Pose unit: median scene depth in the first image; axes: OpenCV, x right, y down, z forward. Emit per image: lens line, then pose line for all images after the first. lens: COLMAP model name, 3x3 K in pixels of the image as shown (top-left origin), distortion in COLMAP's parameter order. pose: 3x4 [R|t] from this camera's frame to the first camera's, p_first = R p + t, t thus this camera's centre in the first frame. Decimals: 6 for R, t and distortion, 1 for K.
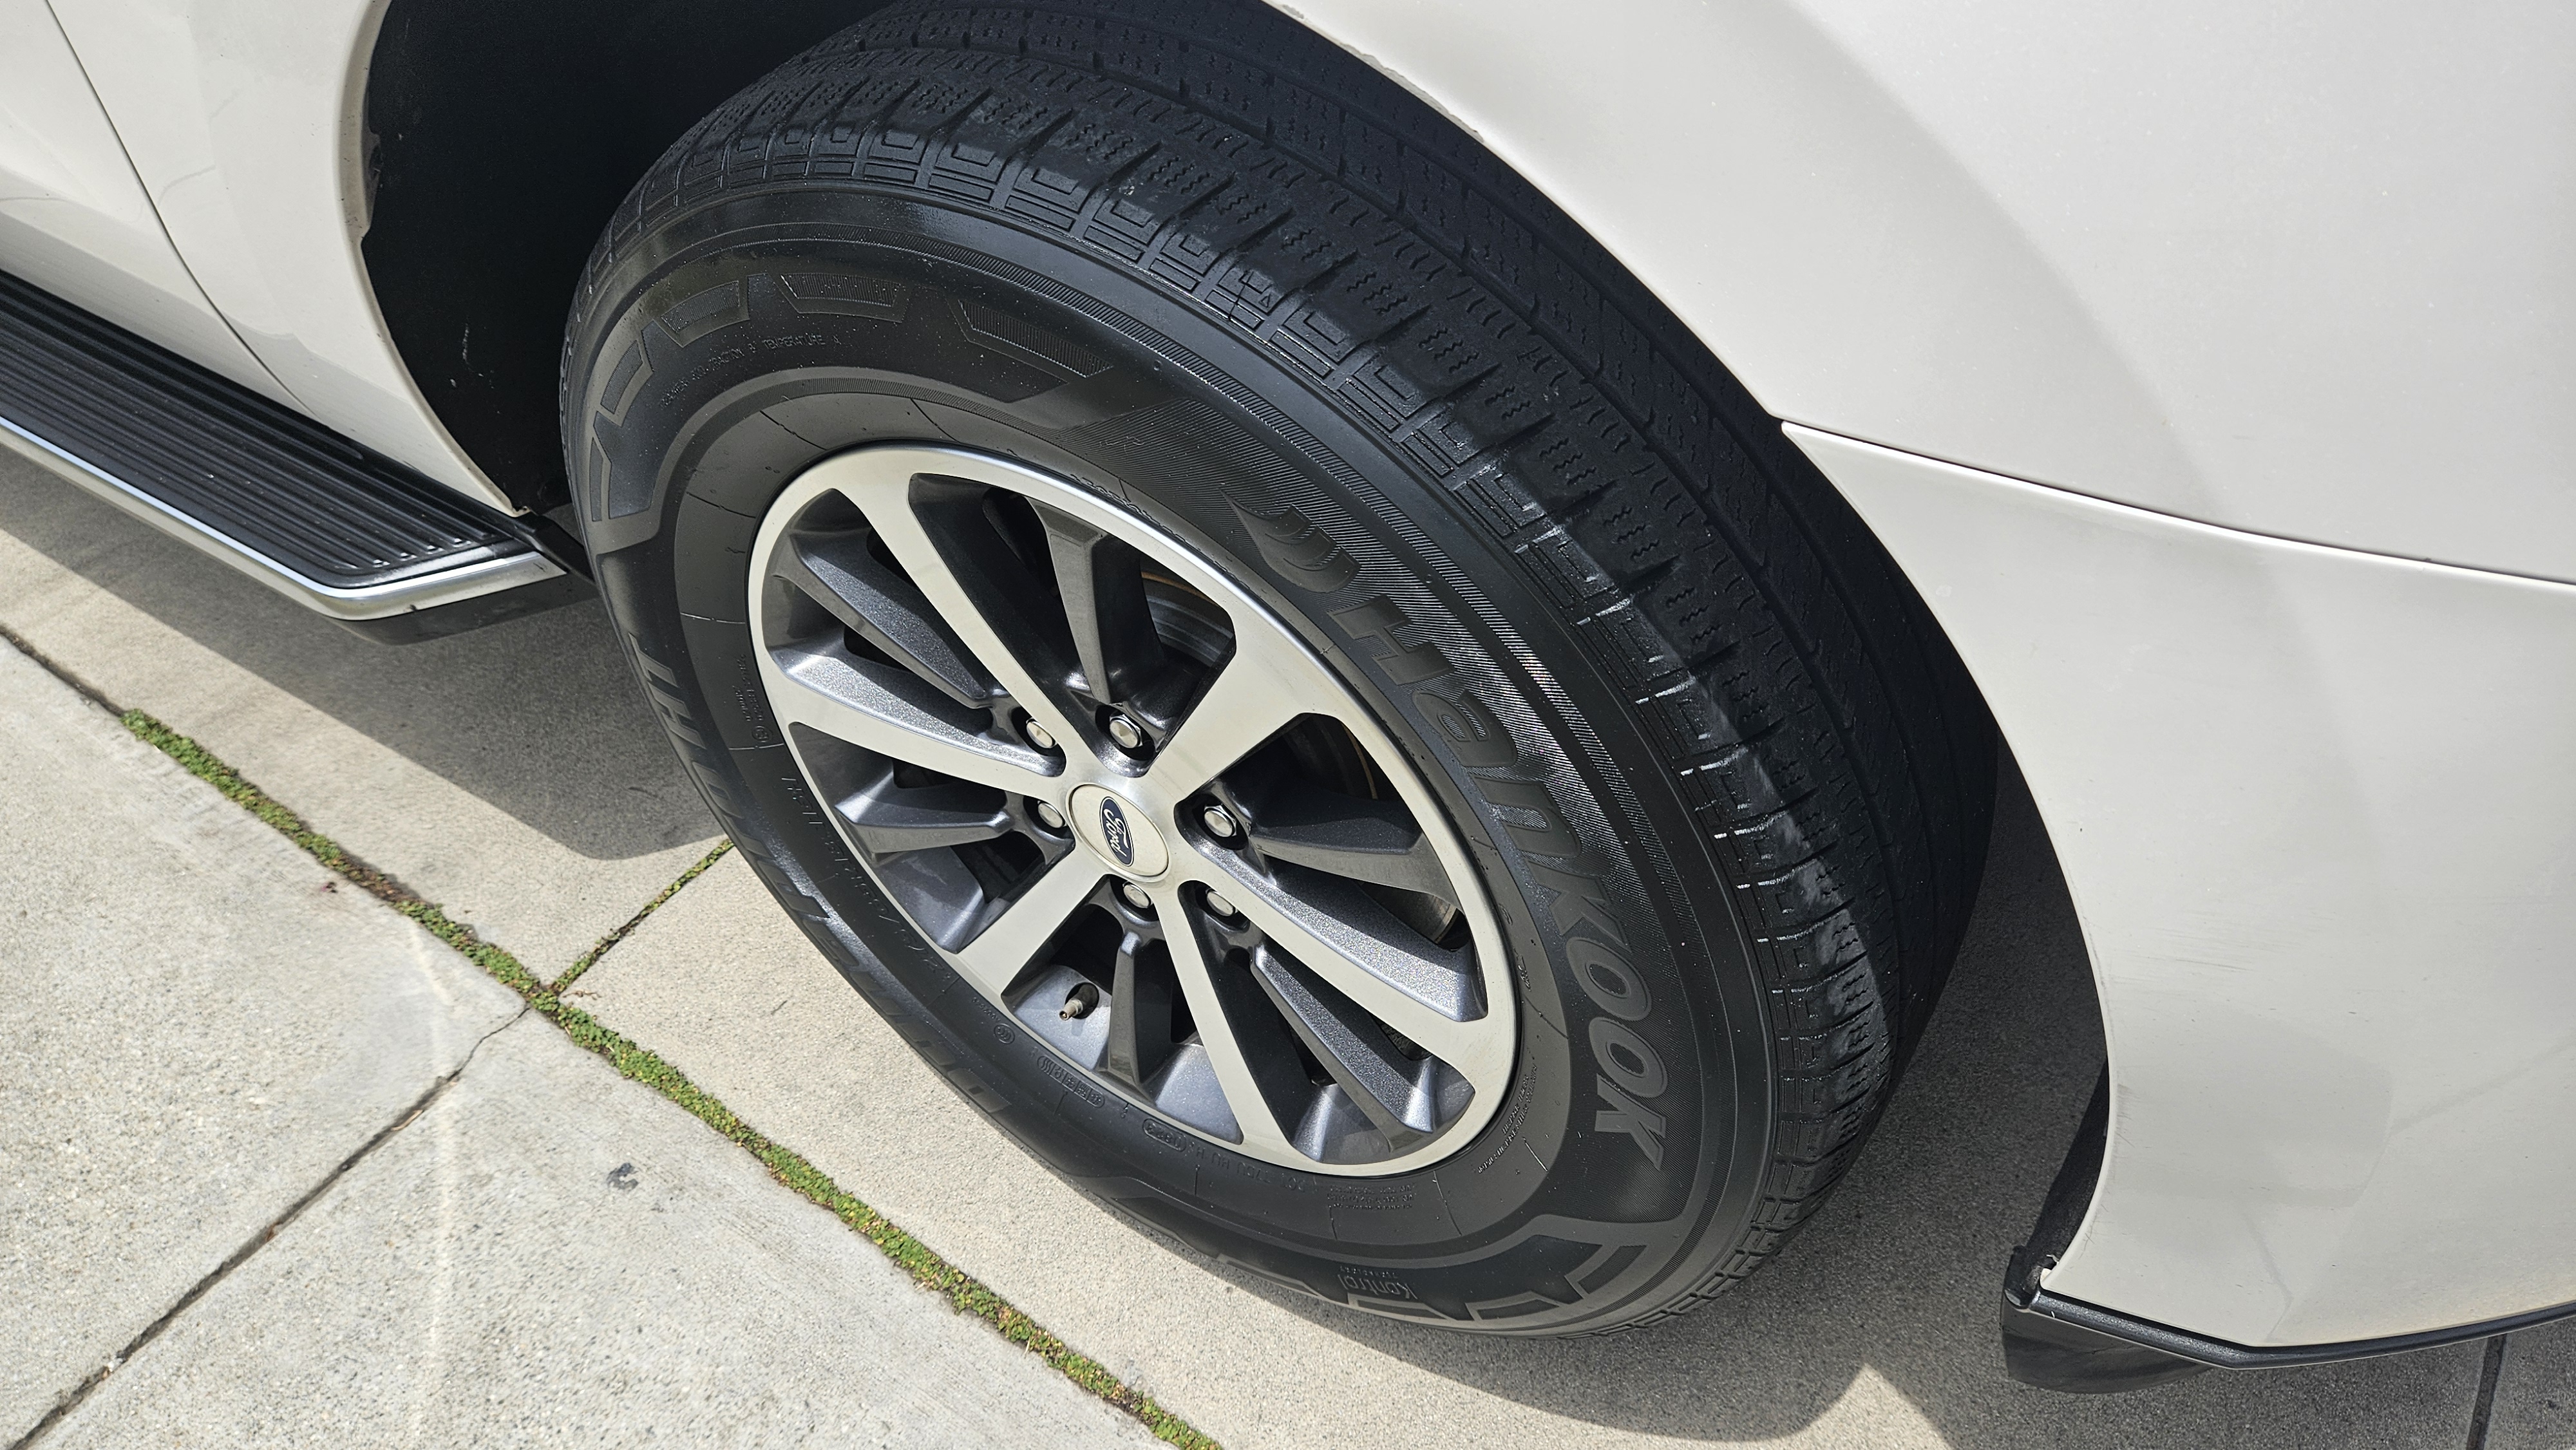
lens RADIAL K [[1710.5, 0, 1274.4], [0, 1710.5, 715.5], [0, 0, 1]] dist [0.061181, -0.068580]
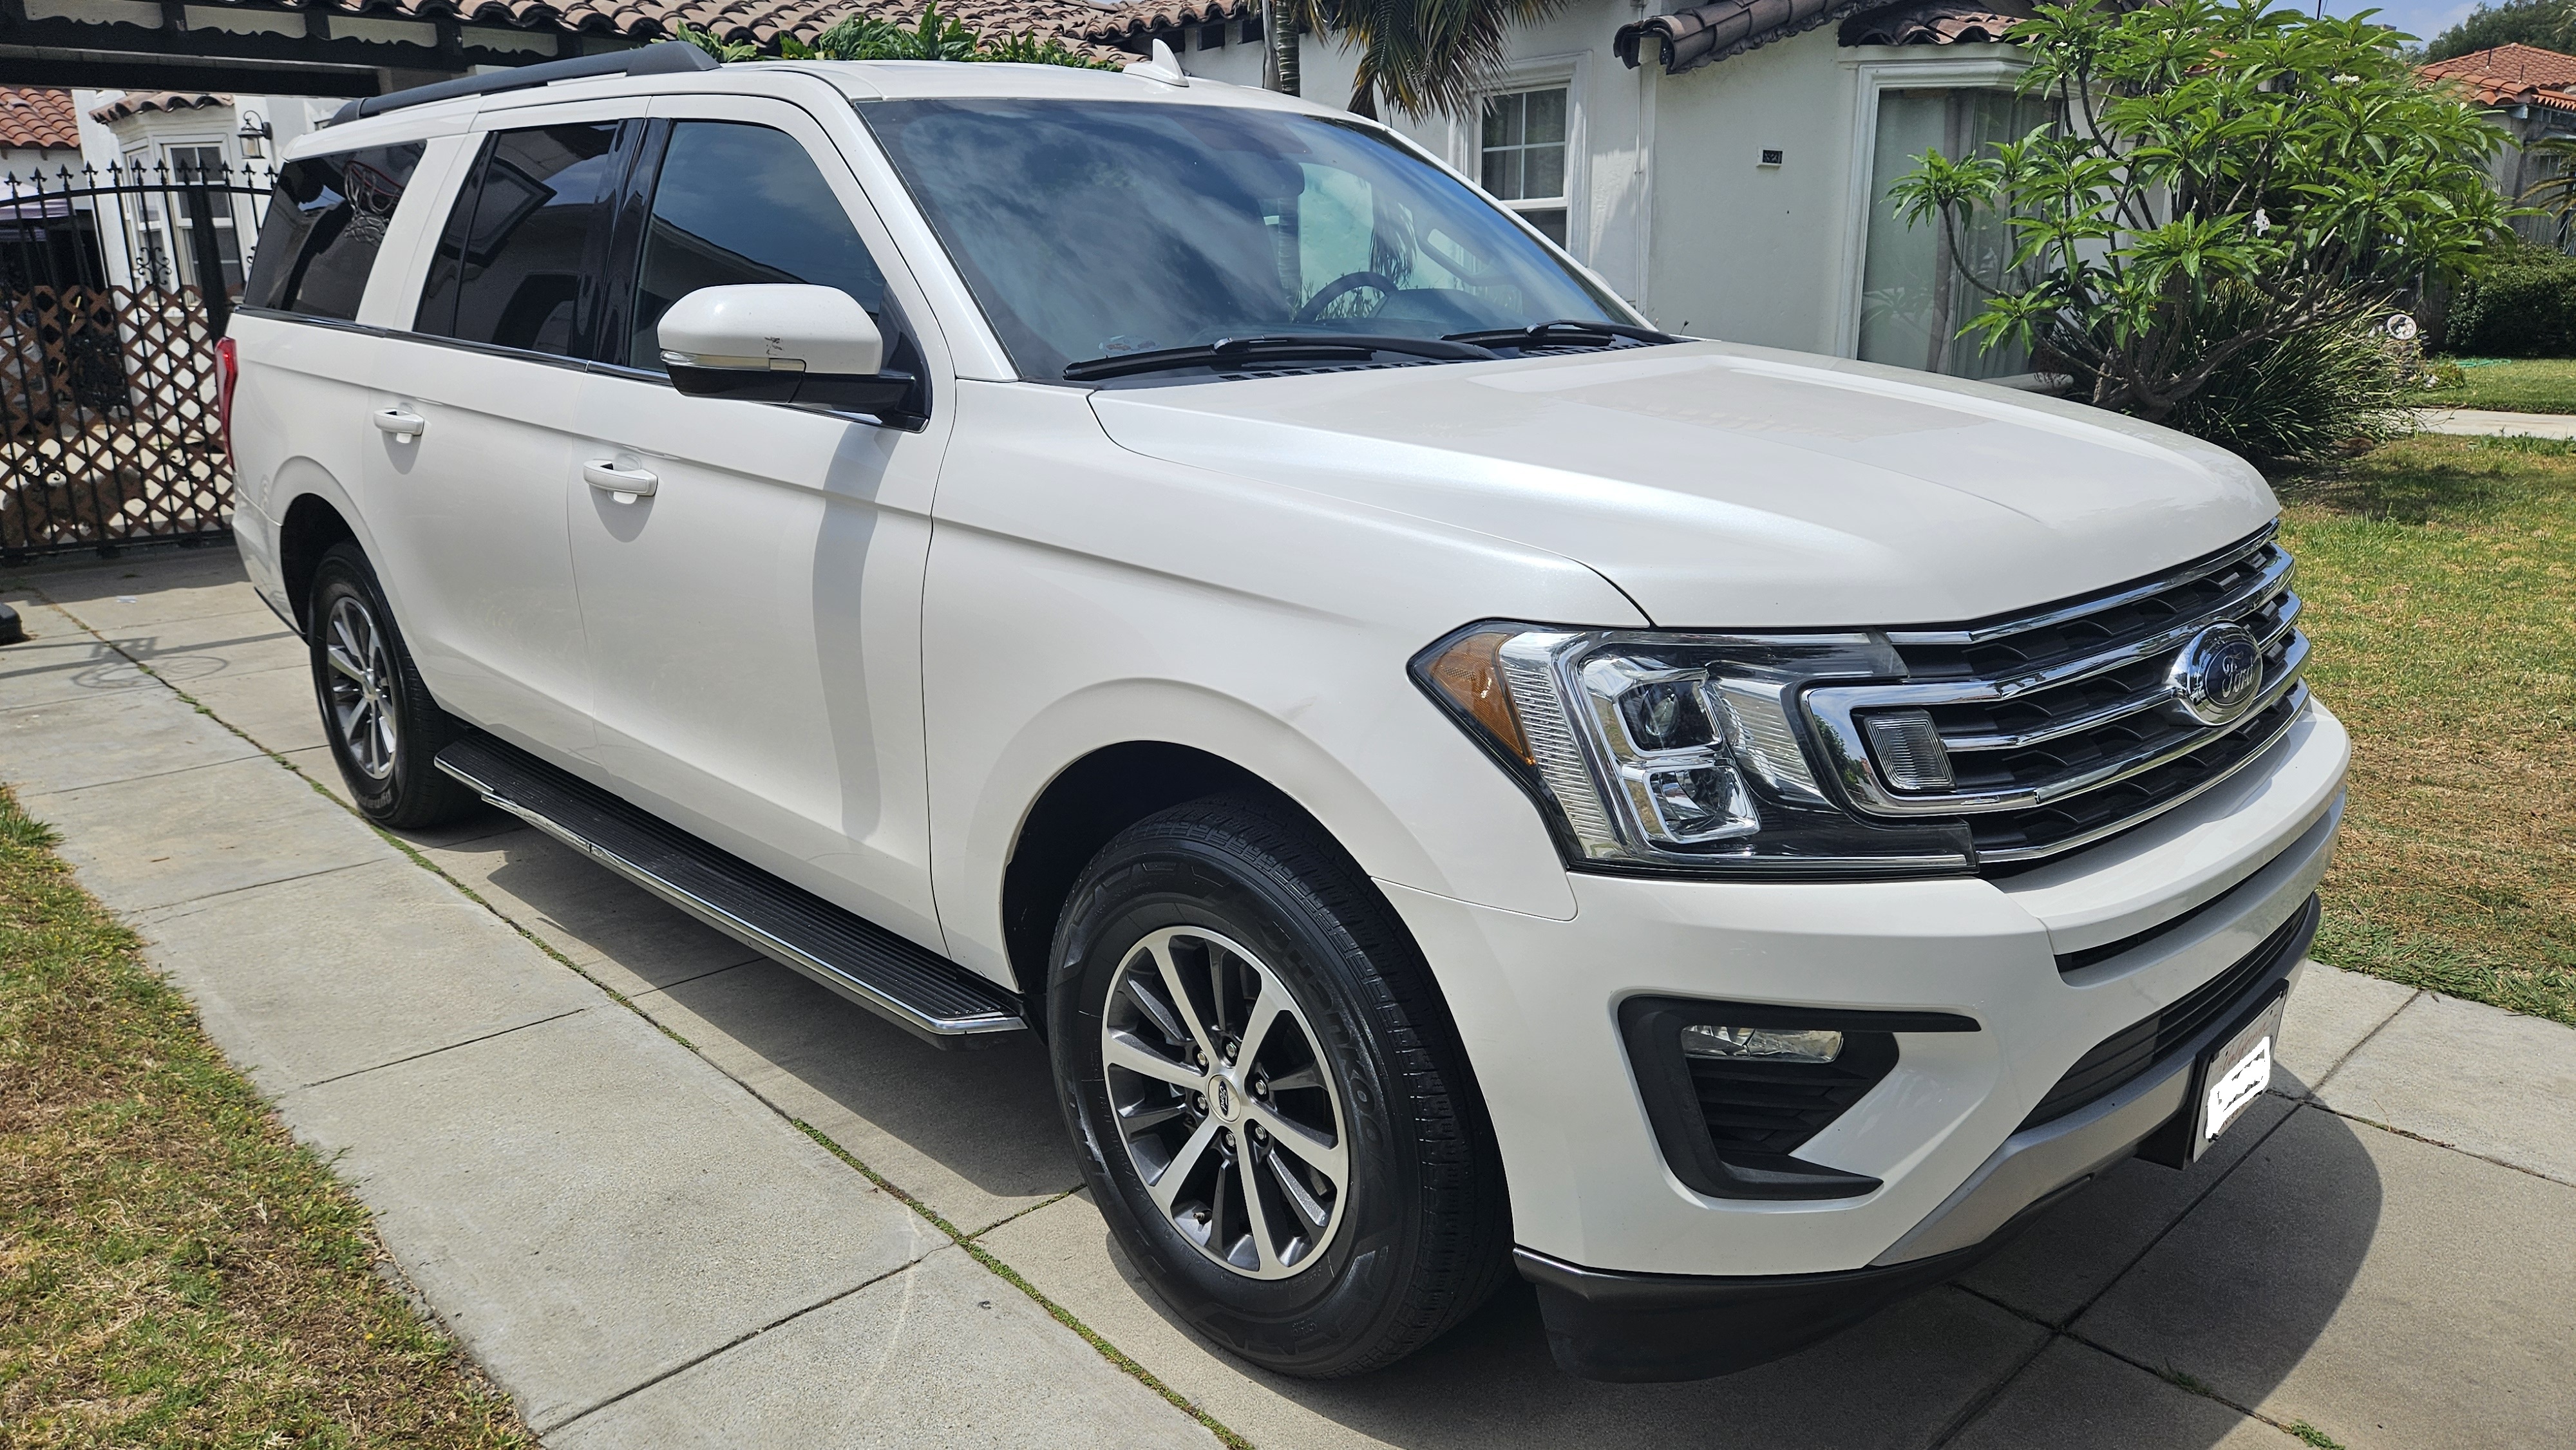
lens RADIAL K [[1710.5, 0, 1274.4], [0, 1710.5, 715.5], [0, 0, 1]] dist [0.061181, -0.068580]
pose [[0.975251, 0.058449, -0.213234, 0.448458], [-0.160504, 0.850453, -0.500967, 0.774045], [0.152065, 0.522794, 0.838786, -1.302280]]
